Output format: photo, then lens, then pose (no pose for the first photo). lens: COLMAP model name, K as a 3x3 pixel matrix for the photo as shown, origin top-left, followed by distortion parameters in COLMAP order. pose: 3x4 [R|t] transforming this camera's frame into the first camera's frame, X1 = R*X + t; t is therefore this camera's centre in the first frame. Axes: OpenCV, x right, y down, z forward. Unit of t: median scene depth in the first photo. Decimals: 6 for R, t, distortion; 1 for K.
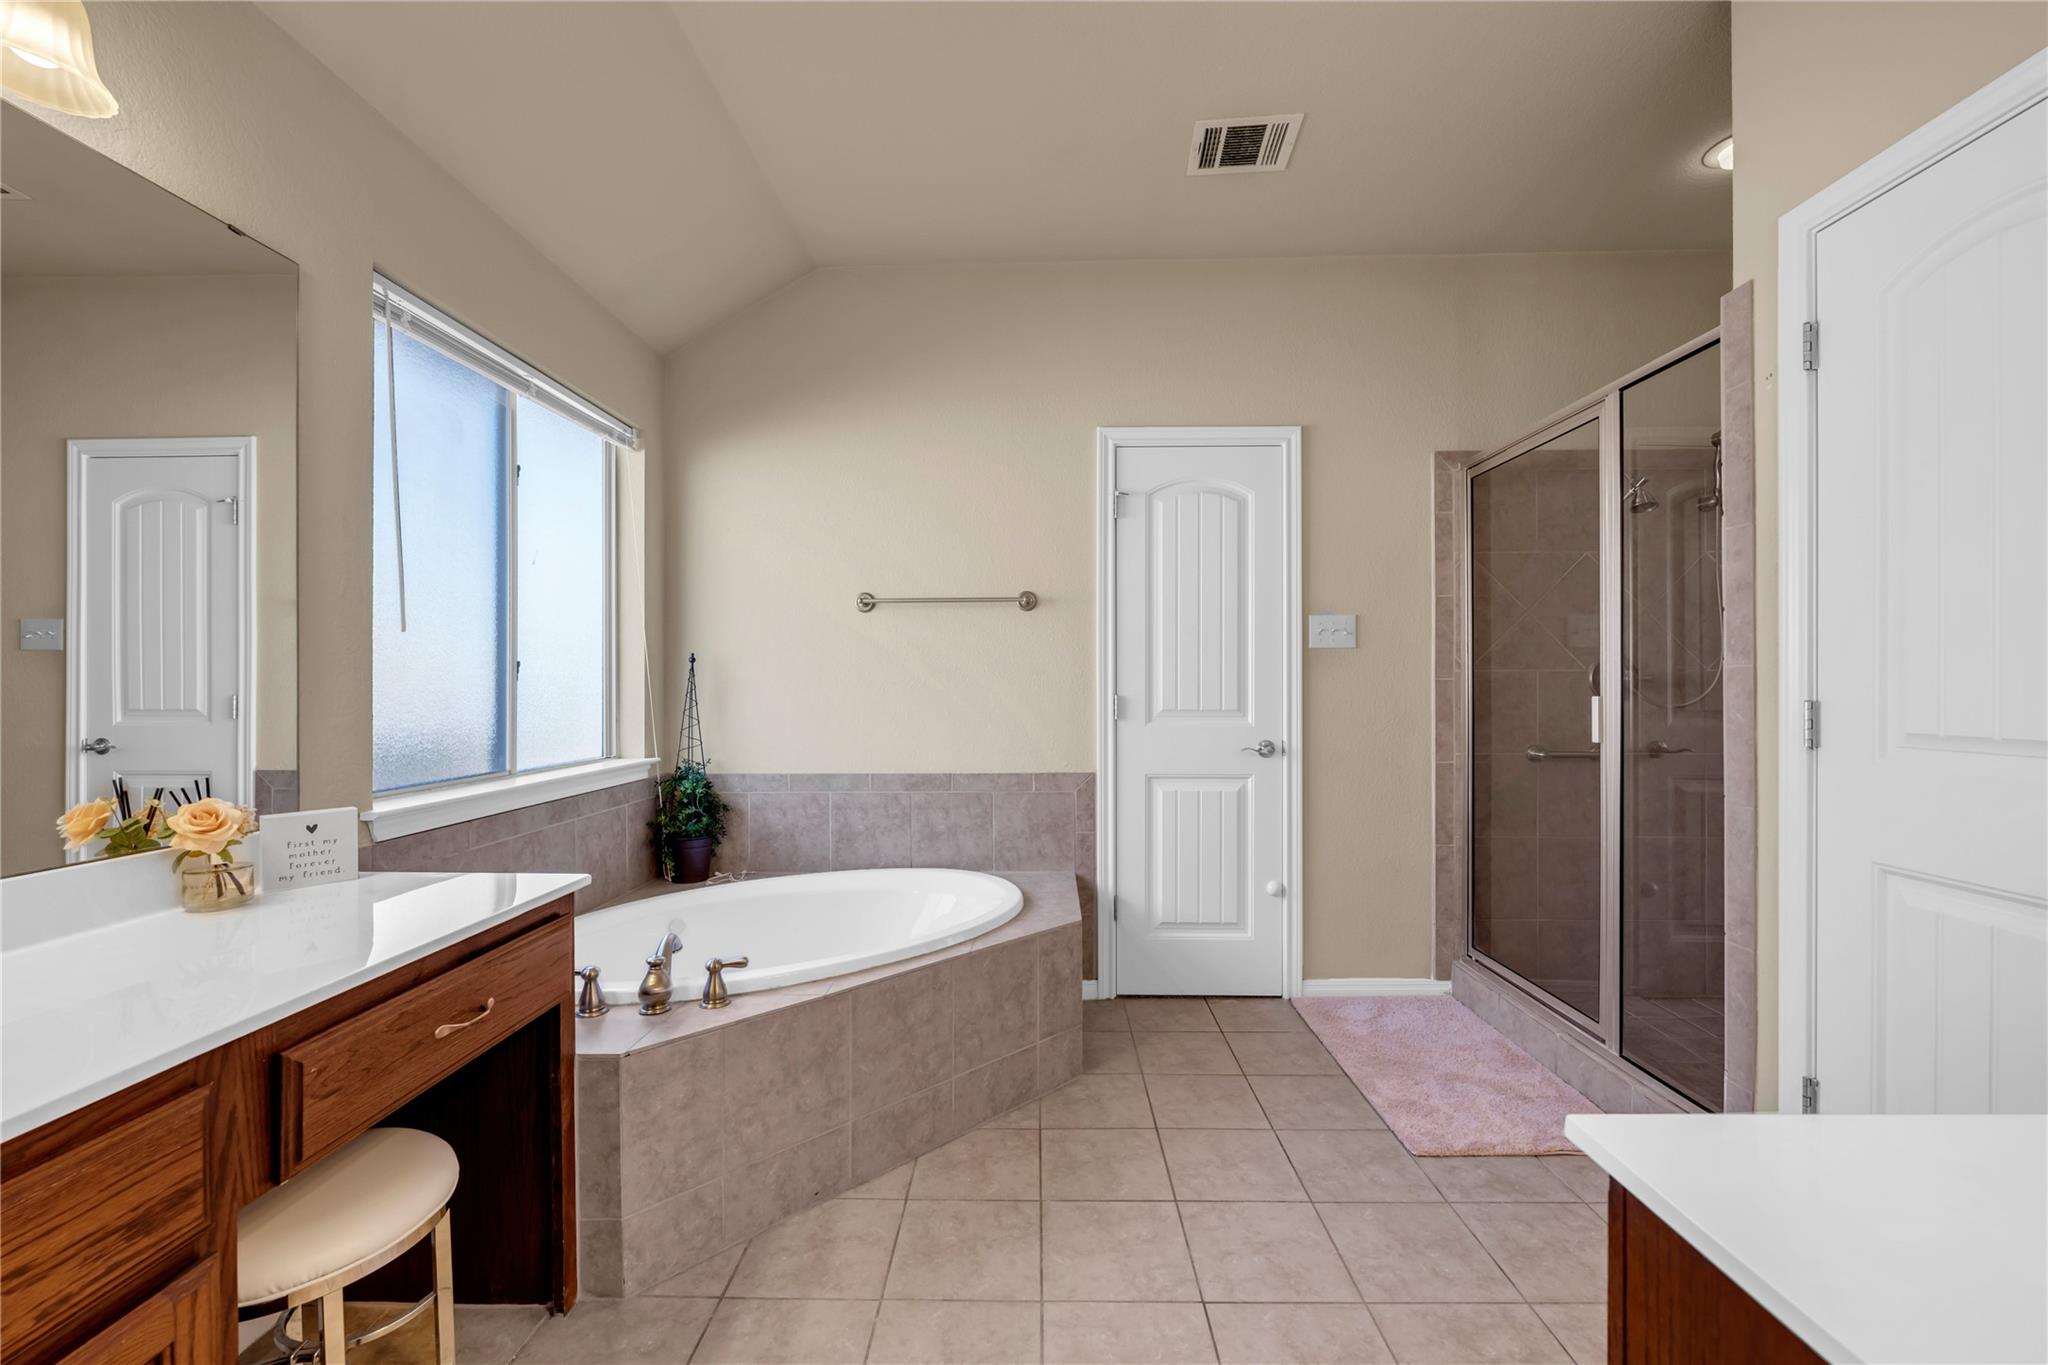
lens RADIAL K [[824.8, 0, 1024.0], [0, 824.8, 682.5], [0, 0, 1]] dist [-0.003384, -0.000423]
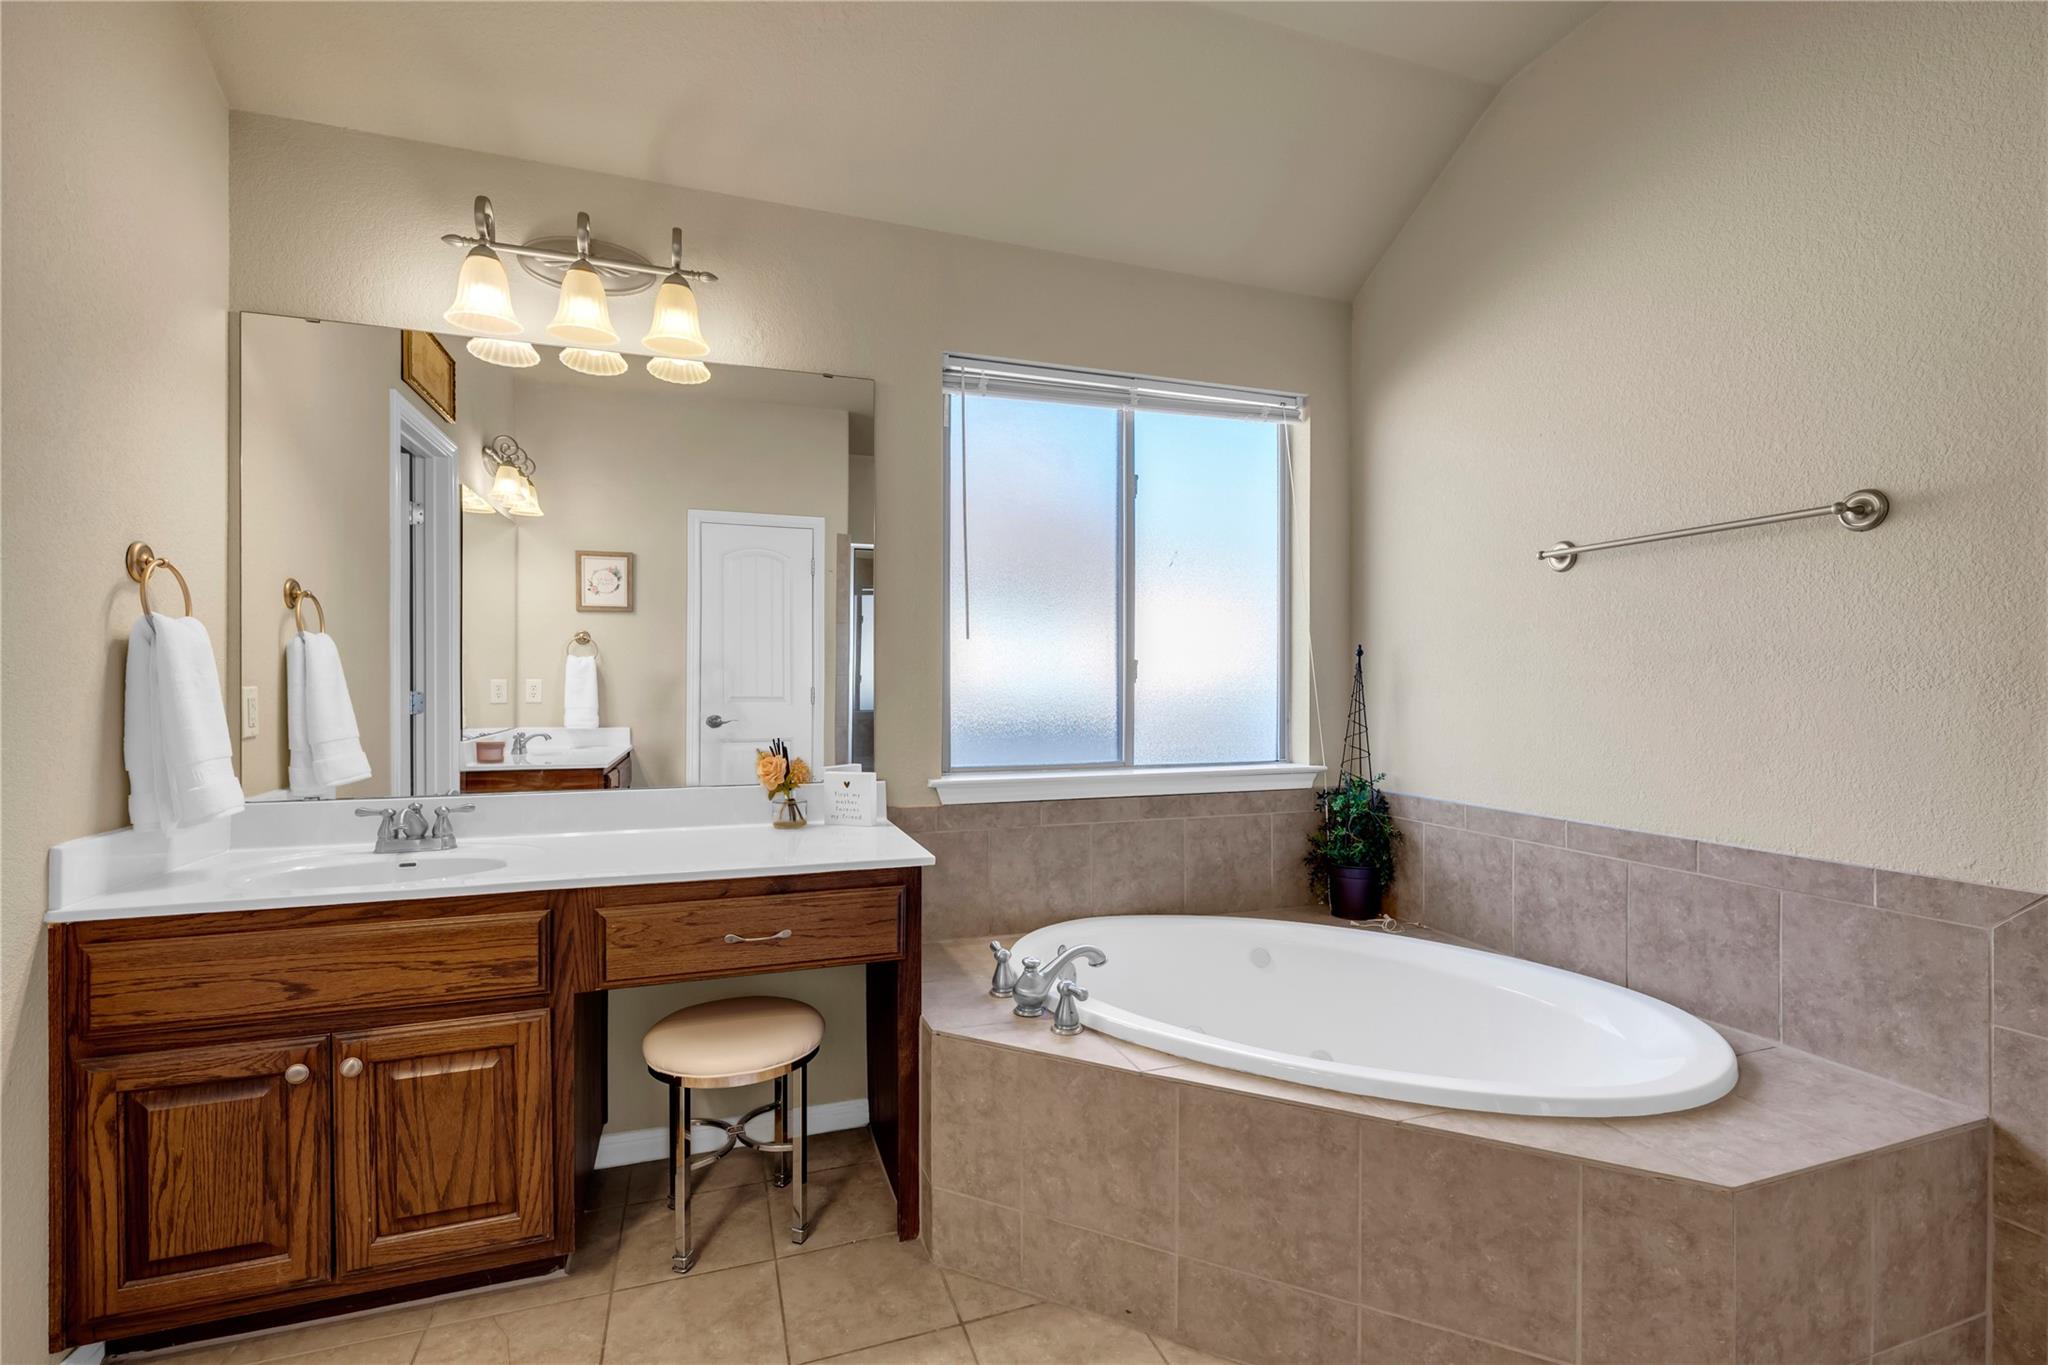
lens RADIAL K [[892.0, 0, 1023.6], [0, 892.0, 679.0], [0, 0, 1]] dist [-0.002722, -0.000711]
pose [[0.352924, -0.002633, -0.935648, 0.329325], [0.000875, 0.999997, -0.002484, 0.000899], [0.935652, 0.000058, 0.352925, 0.368741]]
